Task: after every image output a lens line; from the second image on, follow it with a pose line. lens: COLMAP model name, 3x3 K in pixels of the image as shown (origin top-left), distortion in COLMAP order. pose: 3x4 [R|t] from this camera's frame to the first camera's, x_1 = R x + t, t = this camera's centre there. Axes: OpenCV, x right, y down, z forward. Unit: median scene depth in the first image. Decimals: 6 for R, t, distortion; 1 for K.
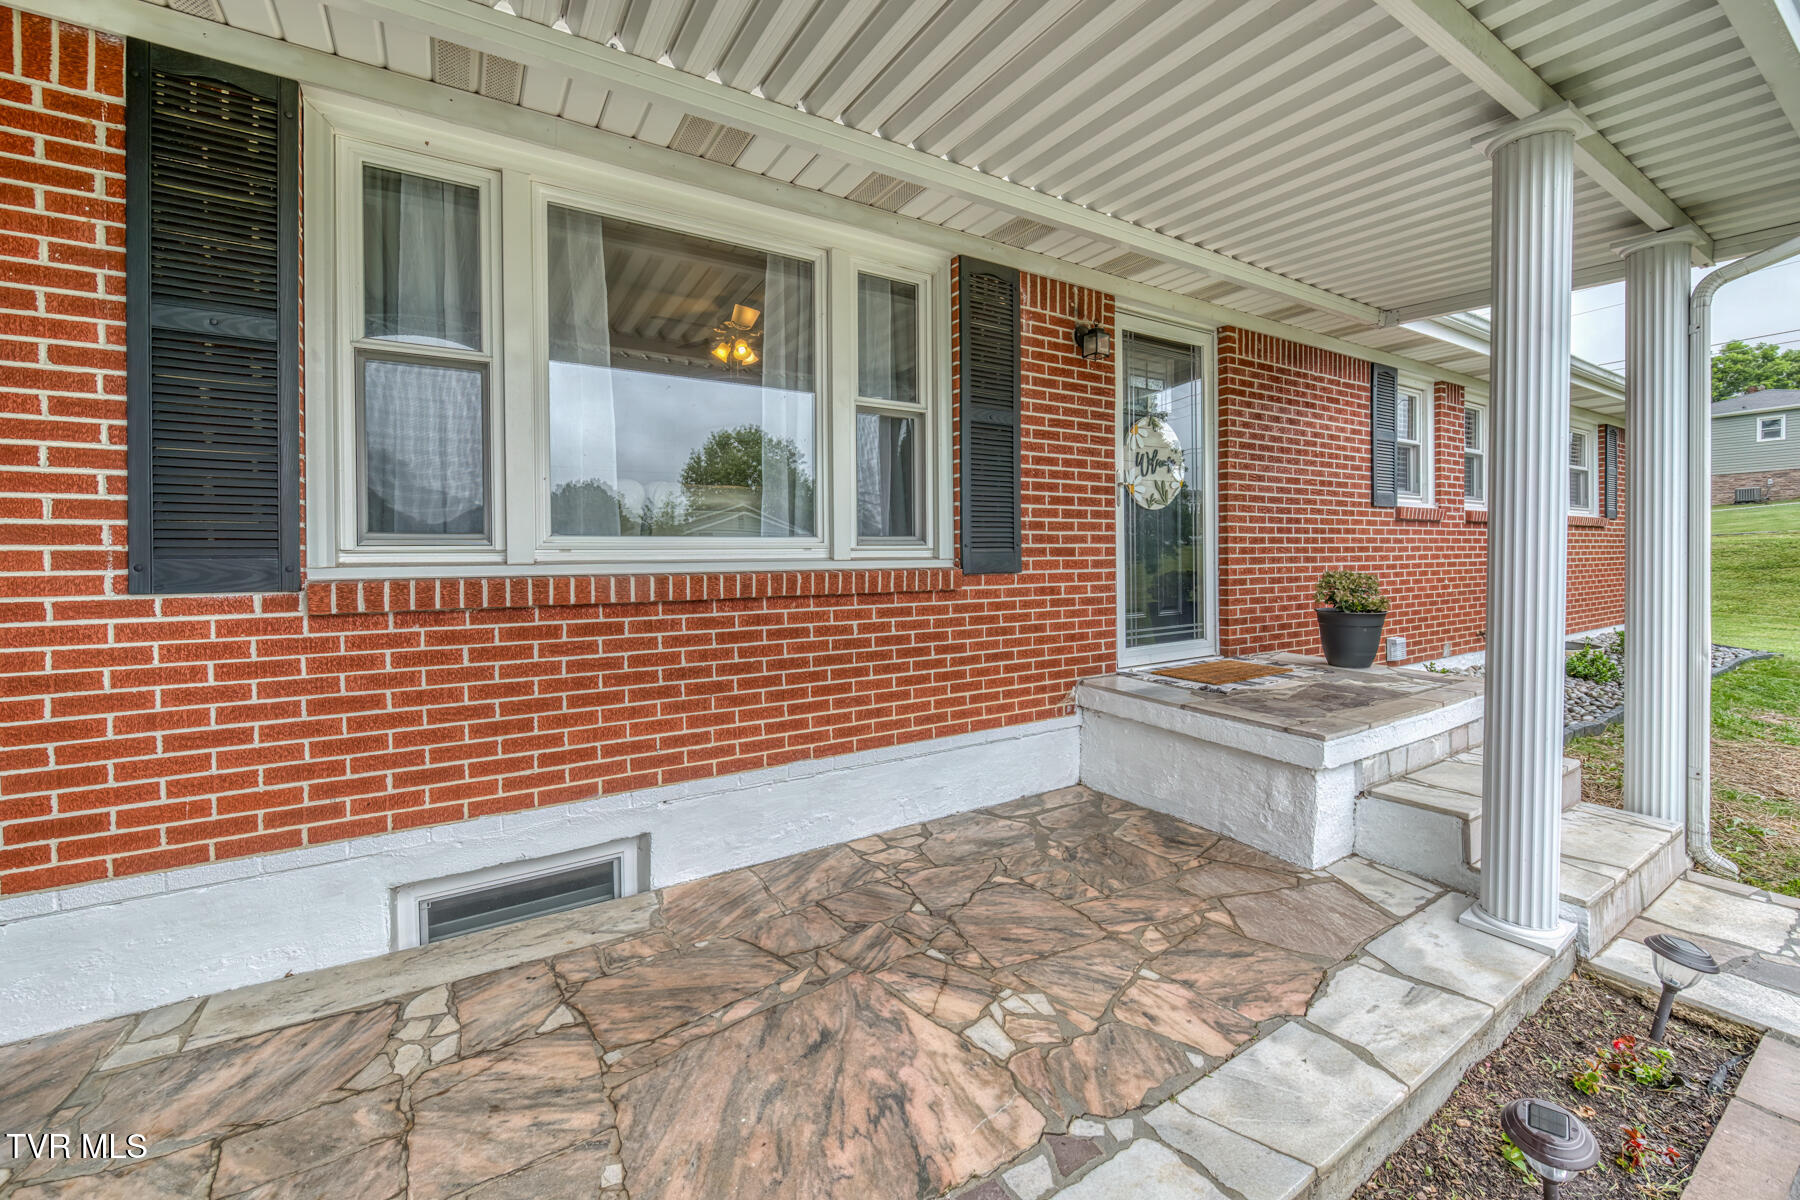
lens RADIAL K [[726.2, 0, 898.3], [0, 726.2, 559.2], [0, 0, 1]] dist [0.000525, 0.000028]
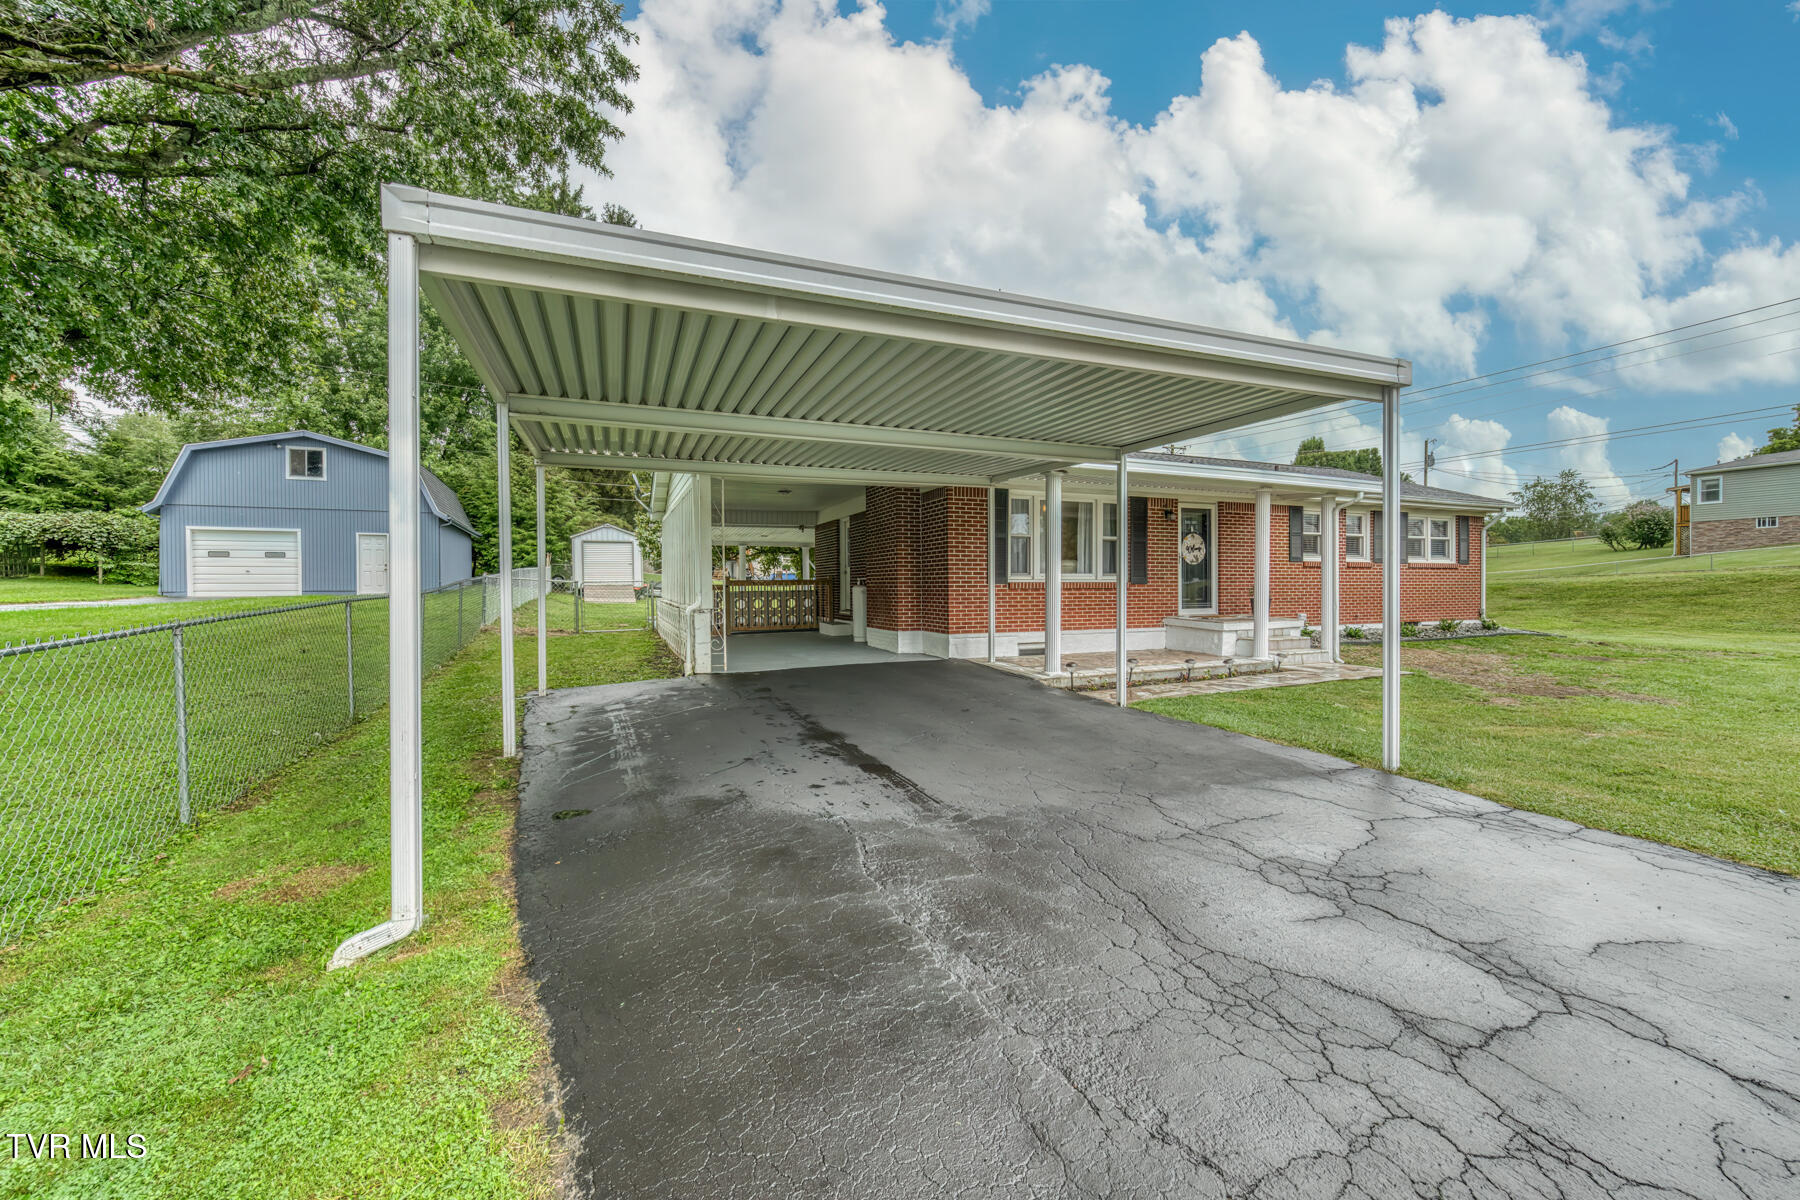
lens RADIAL K [[708.8, 0, 907.1], [0, 708.8, 606.7], [0, 0, 1]] dist [0.000143, -0.000128]
pose [[0.988733, 0.006116, -0.149567, -0.464171], [-0.003754, 0.999864, 0.016065, 0.078110], [0.149645, -0.015322, 0.988621, -2.548193]]
